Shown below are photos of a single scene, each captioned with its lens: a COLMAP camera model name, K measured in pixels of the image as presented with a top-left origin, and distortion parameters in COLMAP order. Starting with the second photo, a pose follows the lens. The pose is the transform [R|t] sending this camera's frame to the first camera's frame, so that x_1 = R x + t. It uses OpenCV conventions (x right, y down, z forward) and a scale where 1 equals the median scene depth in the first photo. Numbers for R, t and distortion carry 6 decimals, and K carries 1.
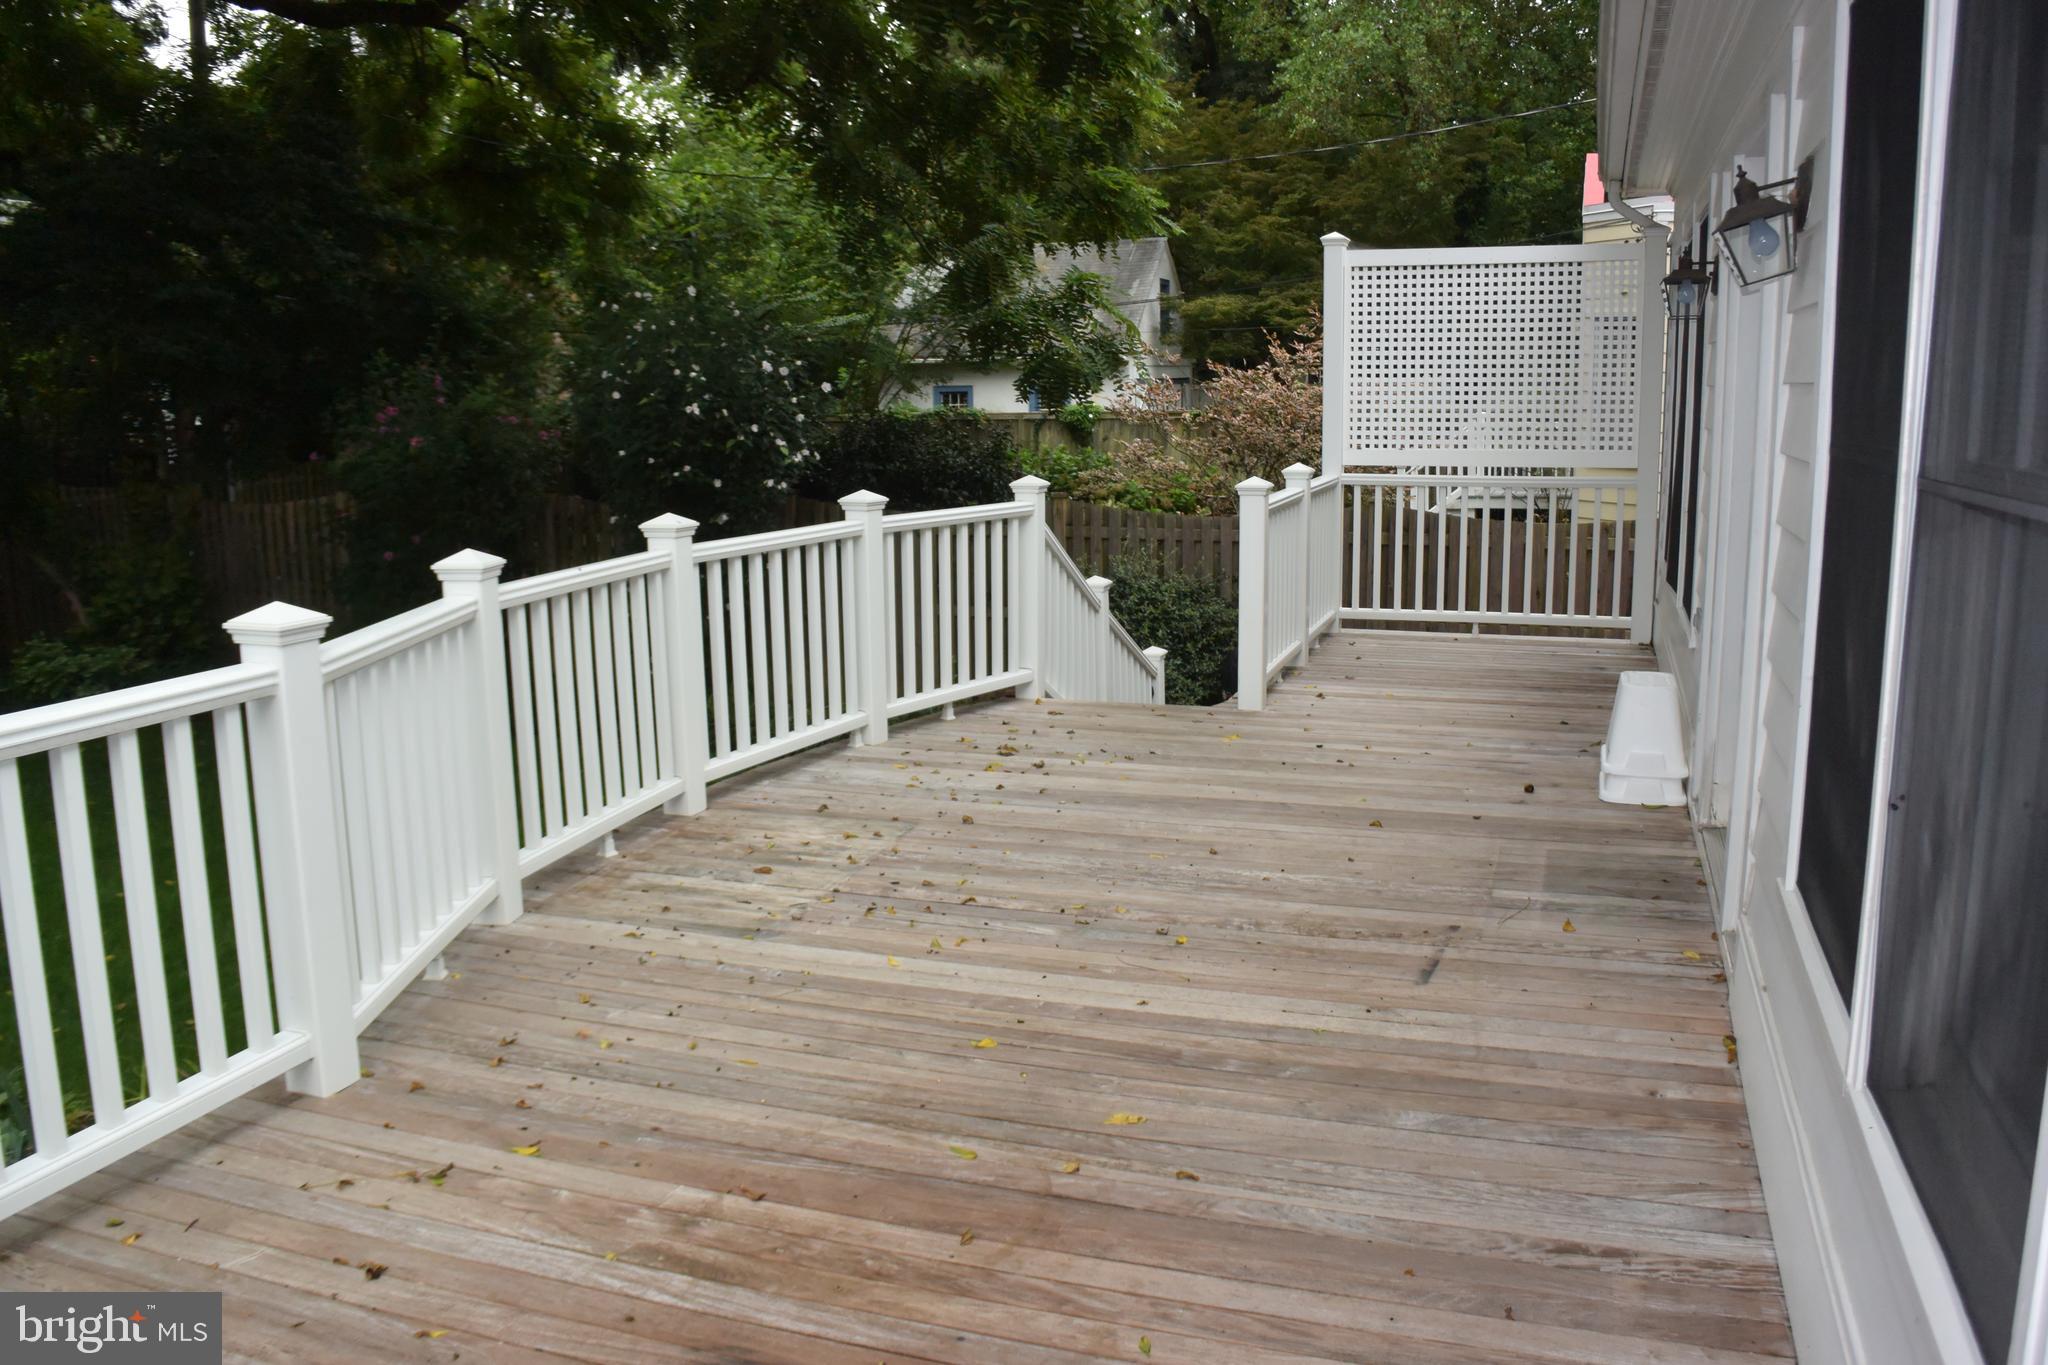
lens RADIAL K [[1601.4, 0, 1035.6], [0, 1601.4, 680.1], [0, 0, 1]] dist [-0.121701, 0.066215]
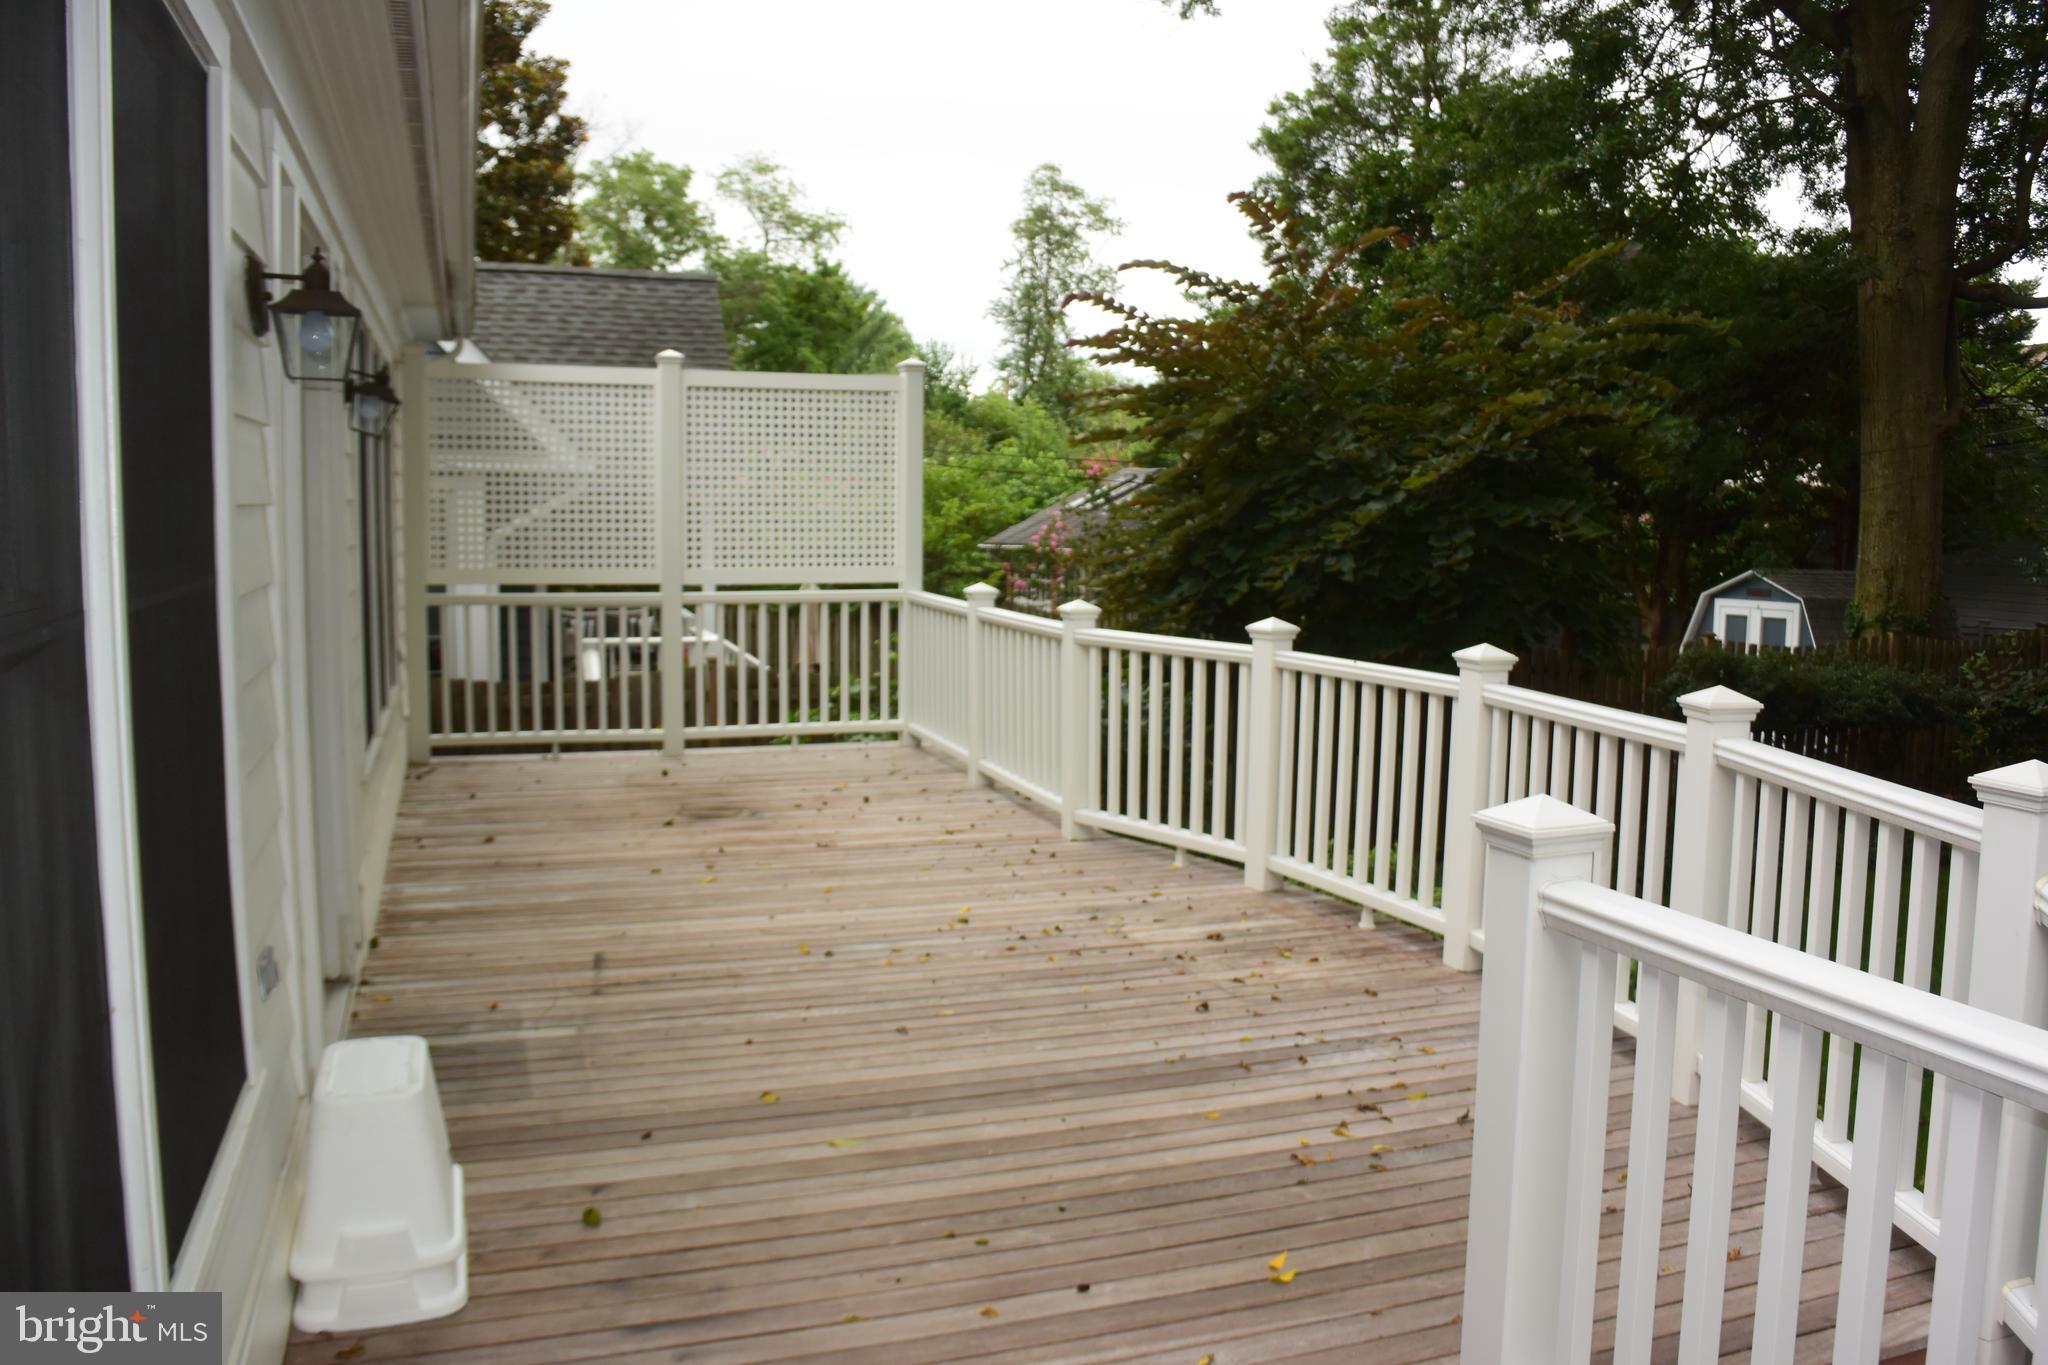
lens RADIAL K [[1601.4, 0, 1030.7], [0, 1601.4, 683.8], [0, 0, 1]] dist [-0.121701, 0.066215]
pose [[-0.779187, 0.067928, -0.623100, 0.595120], [-0.112043, 0.963004, 0.245092, -0.300421], [0.616696, 0.260786, -0.742749, 1.656732]]
